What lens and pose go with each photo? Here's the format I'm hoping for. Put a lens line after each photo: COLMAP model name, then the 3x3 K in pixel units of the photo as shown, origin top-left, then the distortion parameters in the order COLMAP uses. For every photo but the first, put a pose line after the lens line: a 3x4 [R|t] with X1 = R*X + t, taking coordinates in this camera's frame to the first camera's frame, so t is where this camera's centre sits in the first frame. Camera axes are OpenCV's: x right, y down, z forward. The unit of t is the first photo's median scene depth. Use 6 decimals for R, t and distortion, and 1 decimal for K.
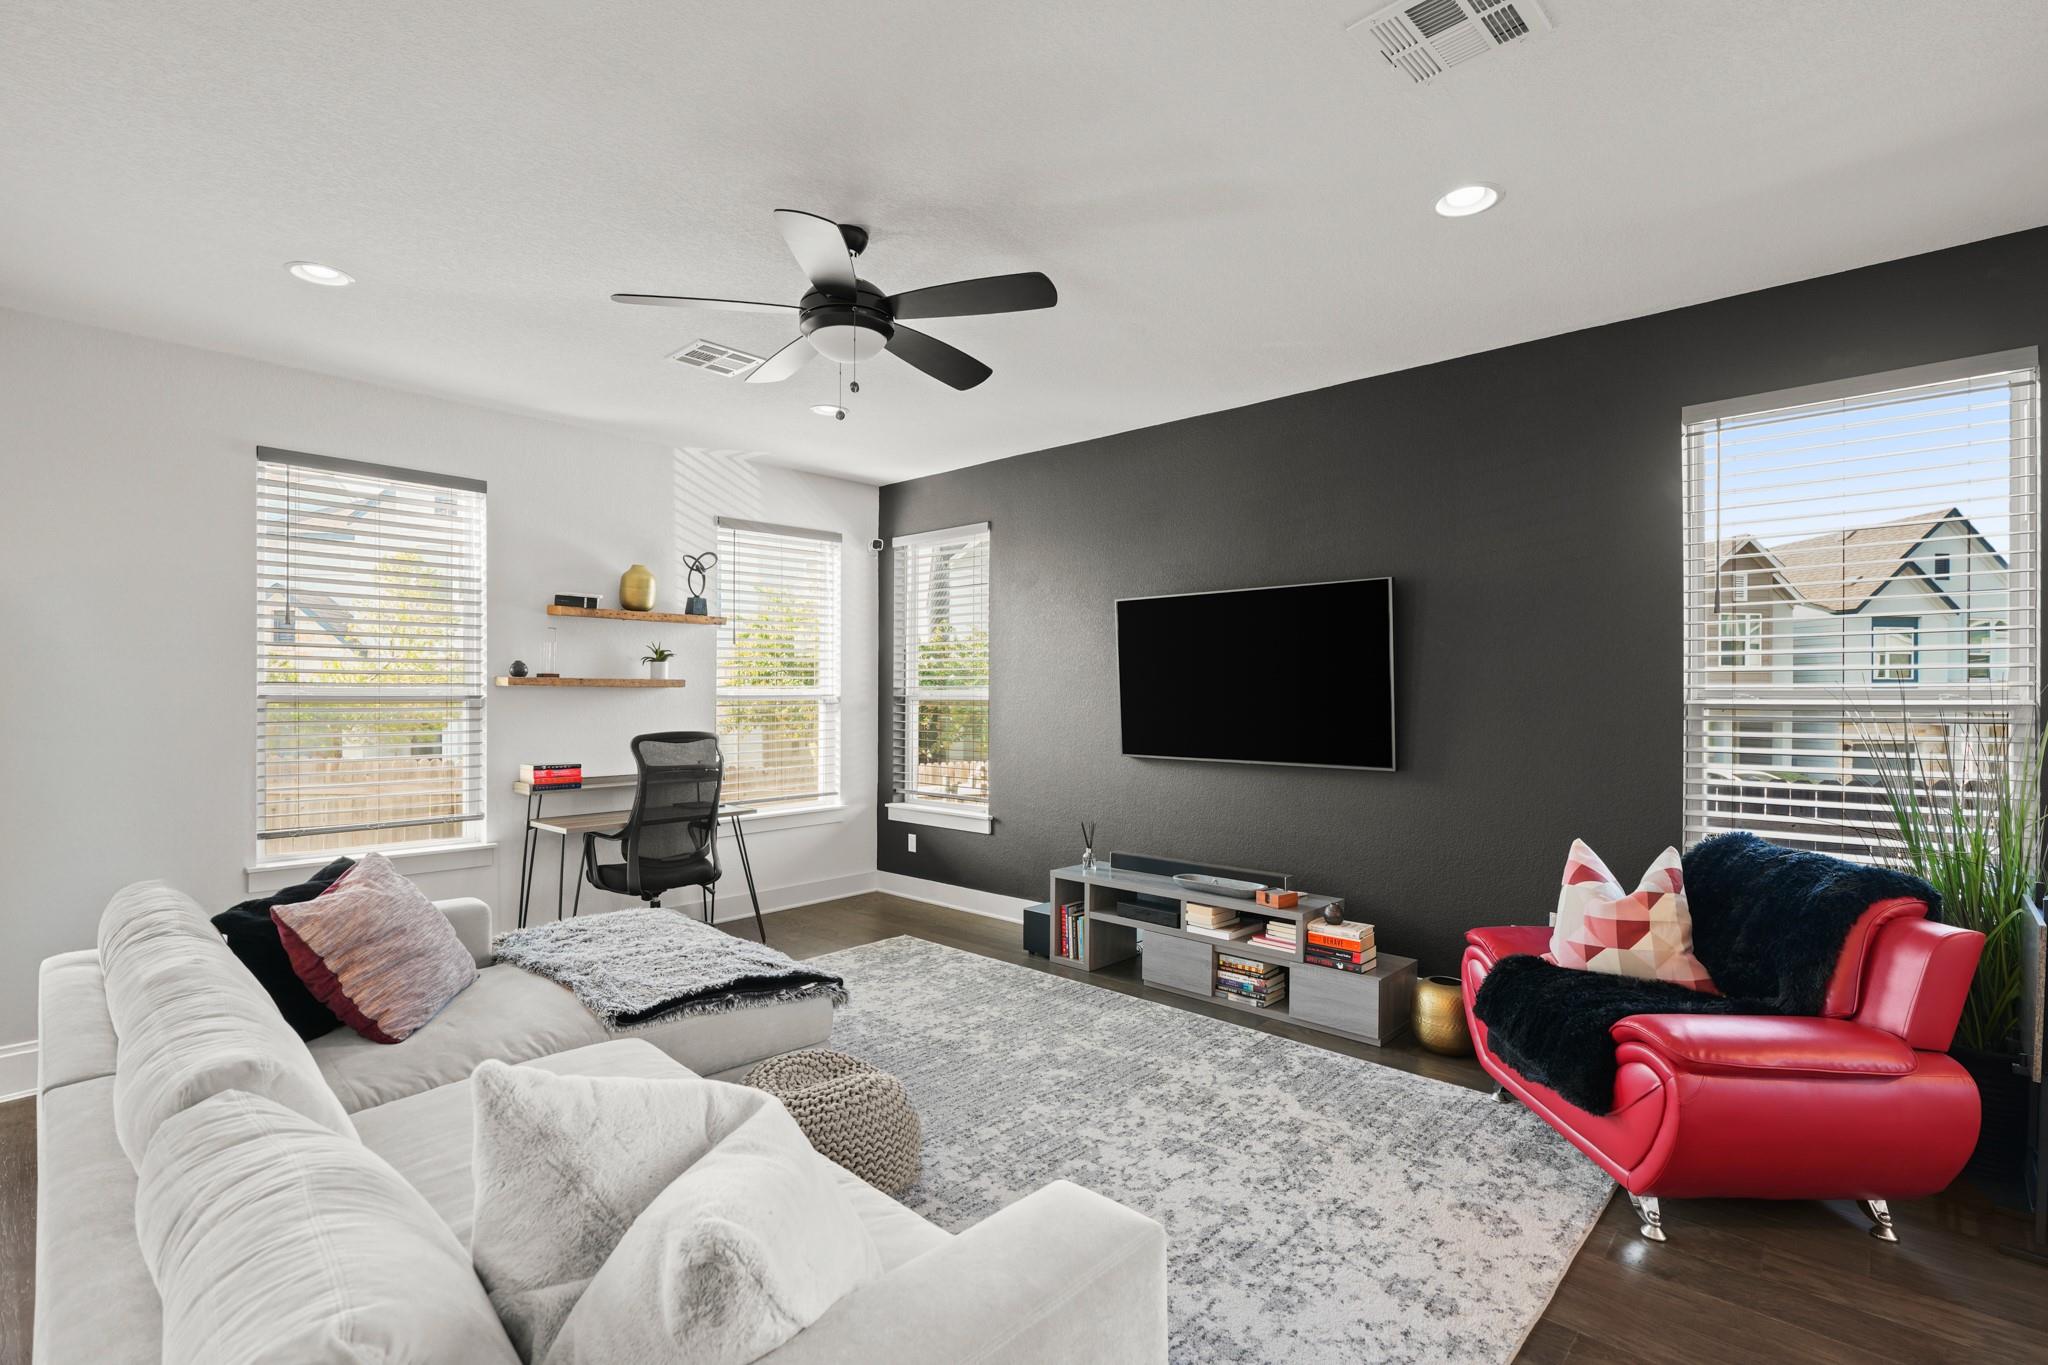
lens RADIAL K [[953.9, 0, 1024.0], [0, 953.9, 682.5], [0, 0, 1]] dist [0.000454, 0.000071]
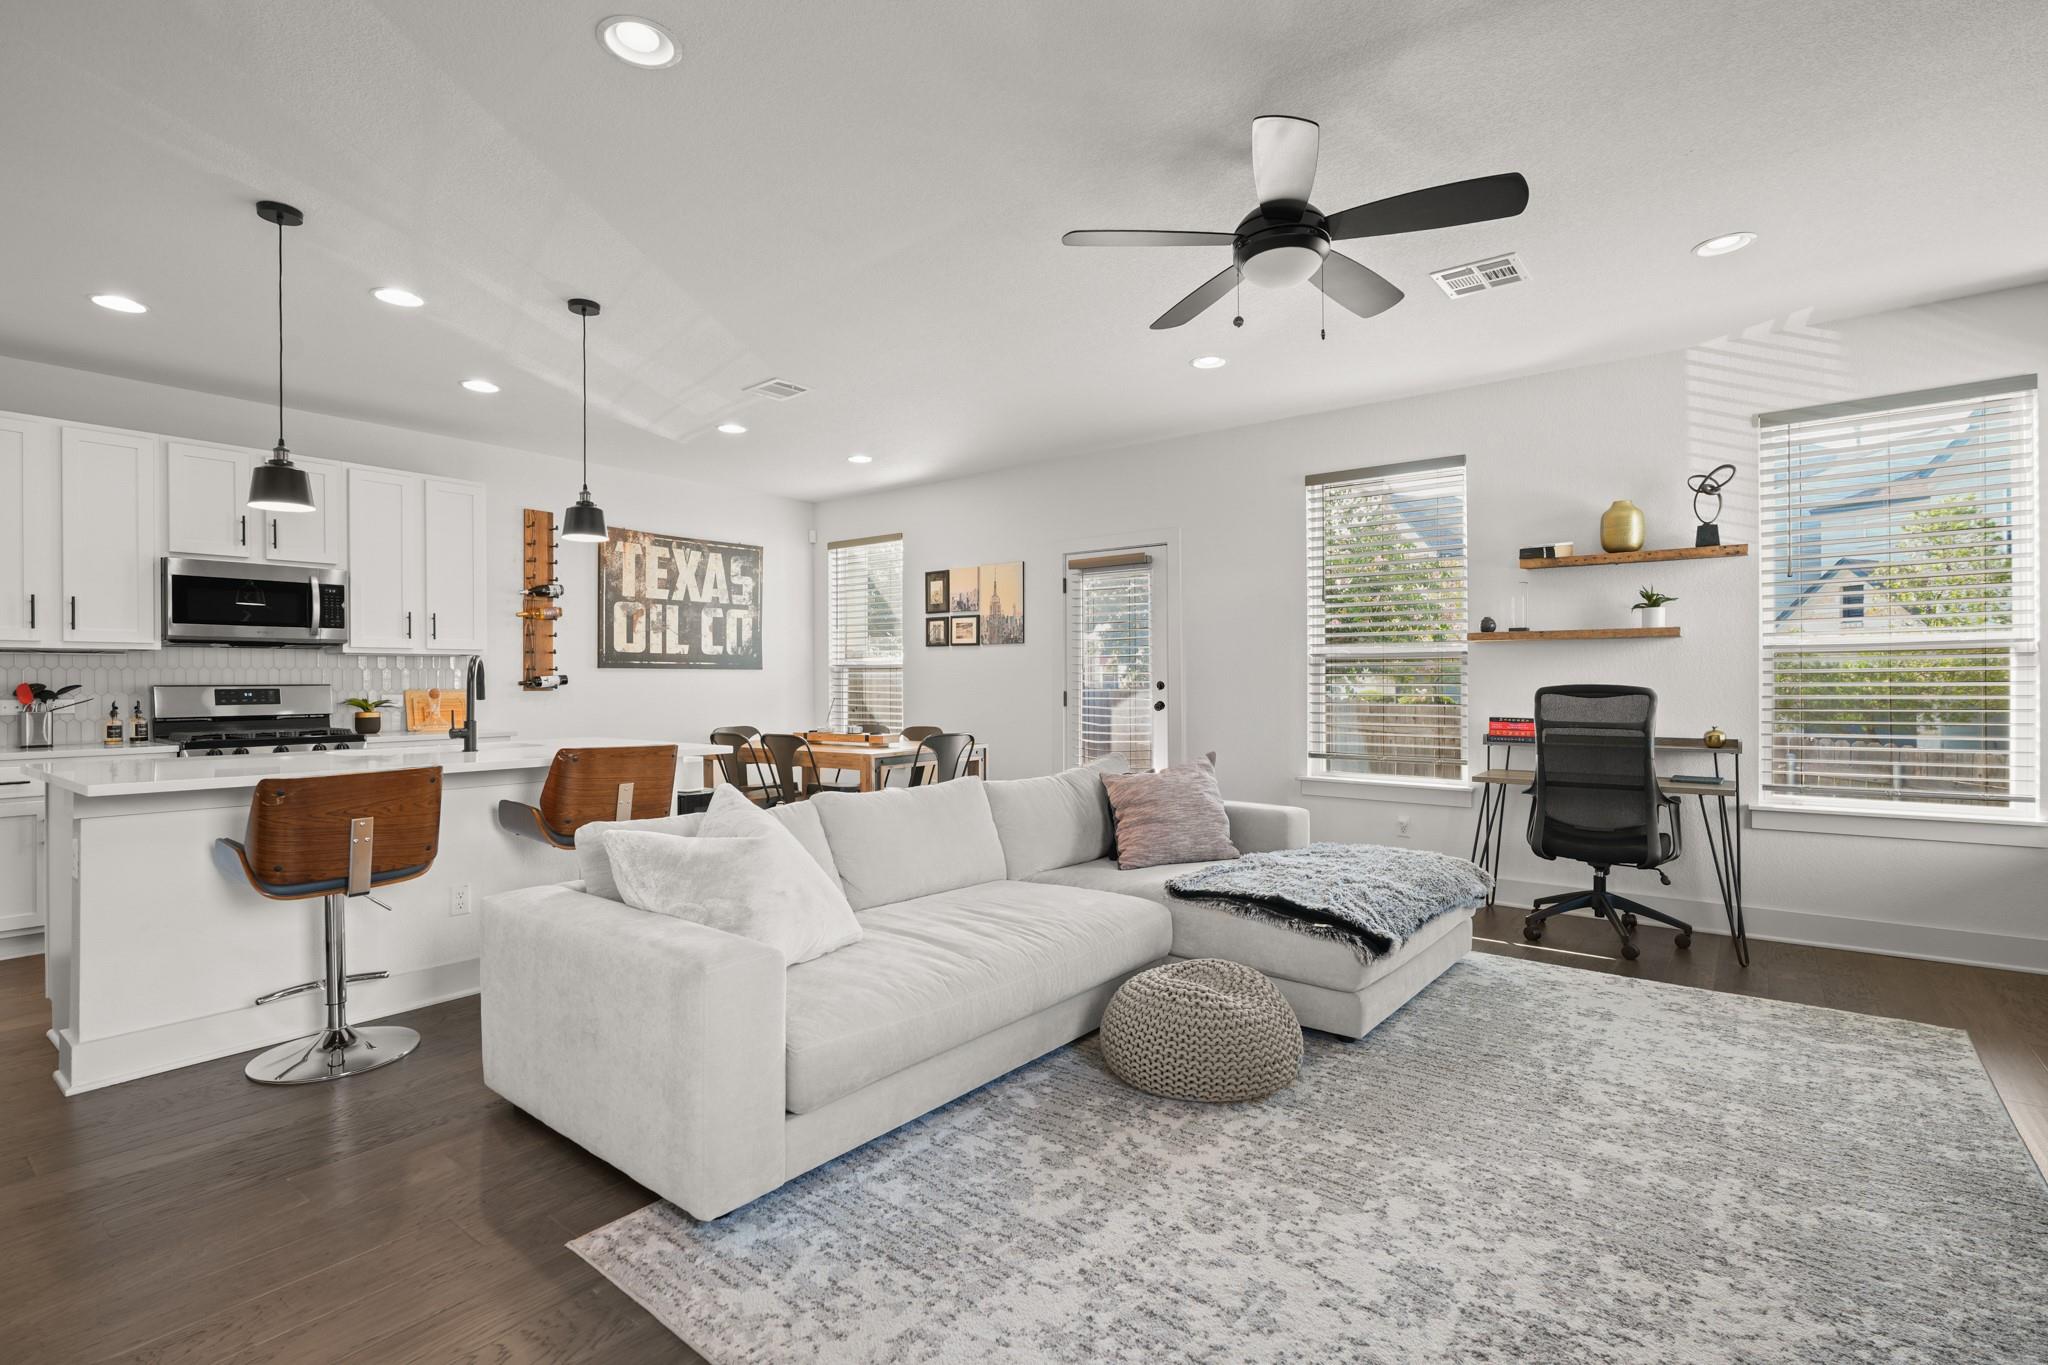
lens RADIAL K [[953.9, 0, 1024.0], [0, 953.9, 682.5], [0, 0, 1]] dist [0.000454, 0.000071]
pose [[0.075599, -0.001154, -0.997138, 0.482223], [0.013495, 0.999909, -0.000134, 0.042678], [0.997047, -0.013446, 0.075608, 0.413096]]
